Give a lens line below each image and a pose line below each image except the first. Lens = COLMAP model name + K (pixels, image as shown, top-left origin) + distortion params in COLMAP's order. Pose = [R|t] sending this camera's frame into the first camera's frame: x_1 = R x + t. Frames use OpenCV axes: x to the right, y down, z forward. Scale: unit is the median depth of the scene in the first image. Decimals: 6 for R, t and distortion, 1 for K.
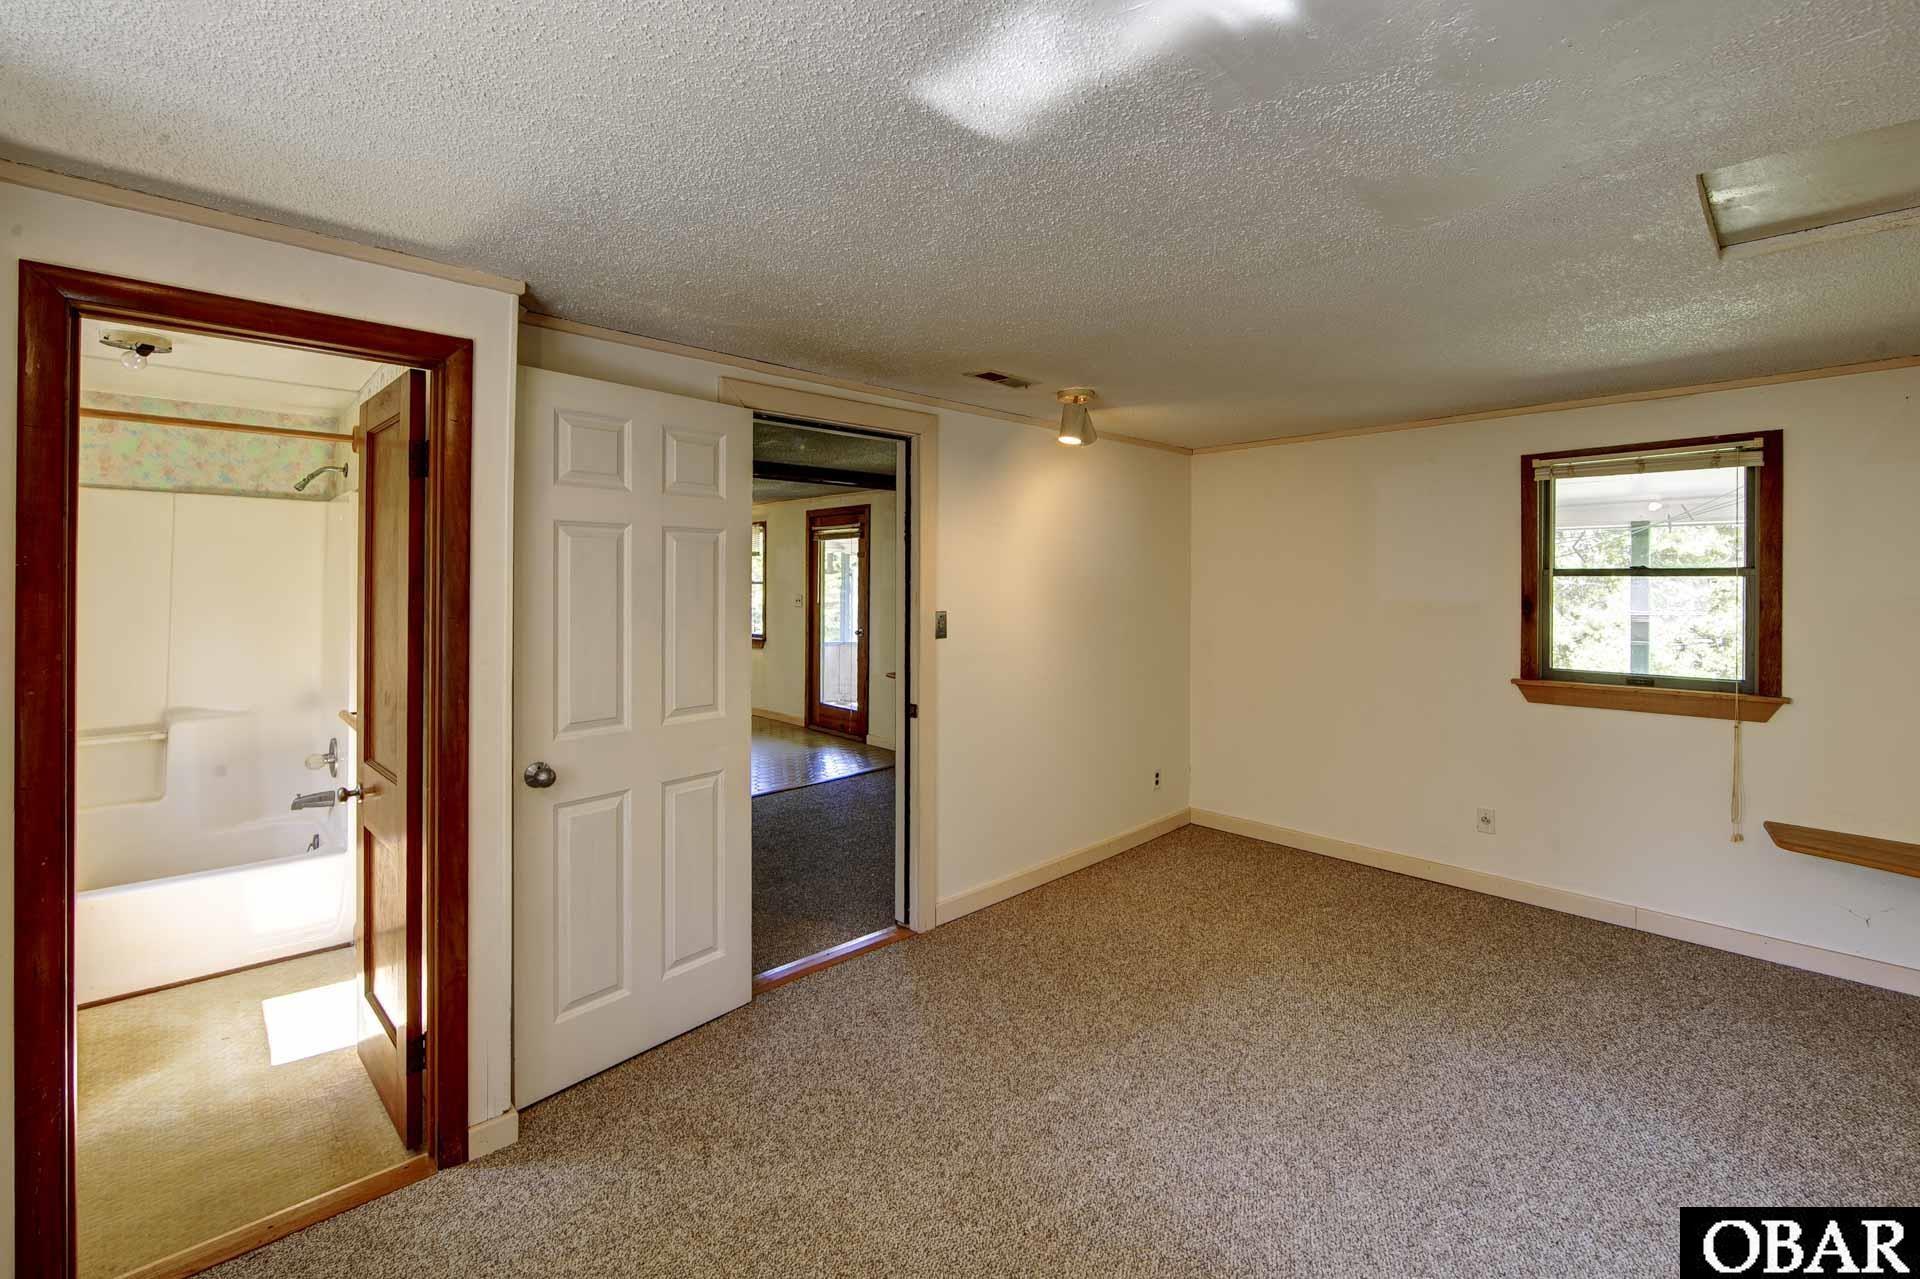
lens RADIAL K [[801.6, 0, 983.1], [0, 801.6, 582.5], [0, 0, 1]] dist [-0.009955, 0.001368]
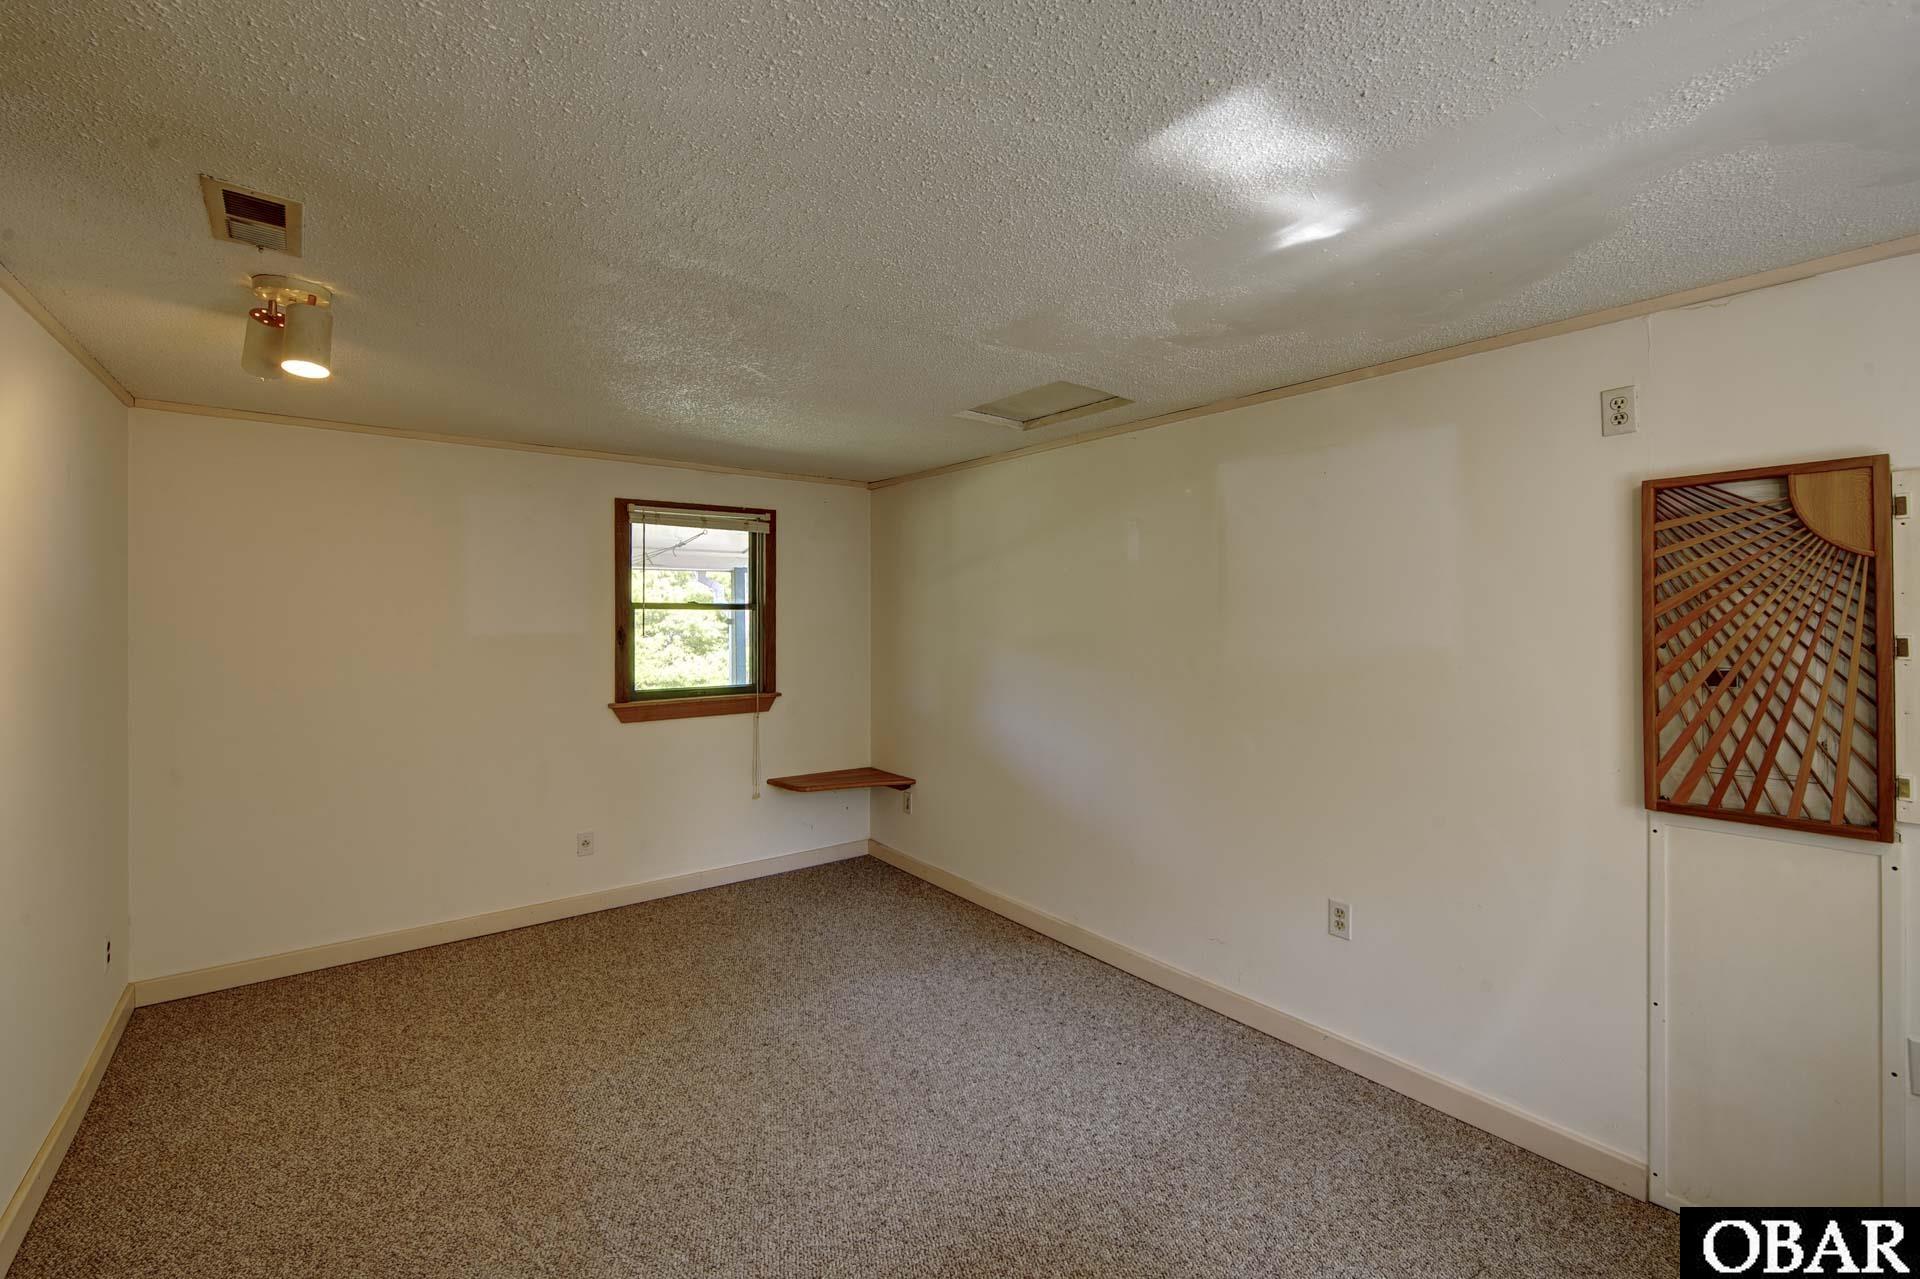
lens RADIAL K [[801.6, 0, 958.9], [0, 801.6, 625.4], [0, 0, 1]] dist [-0.009955, 0.001368]
pose [[0.121569, -0.014854, 0.992472, -0.391025], [-0.001102, 0.999885, 0.015100, -0.002497], [-0.992582, -0.002930, 0.121538, 0.450292]]
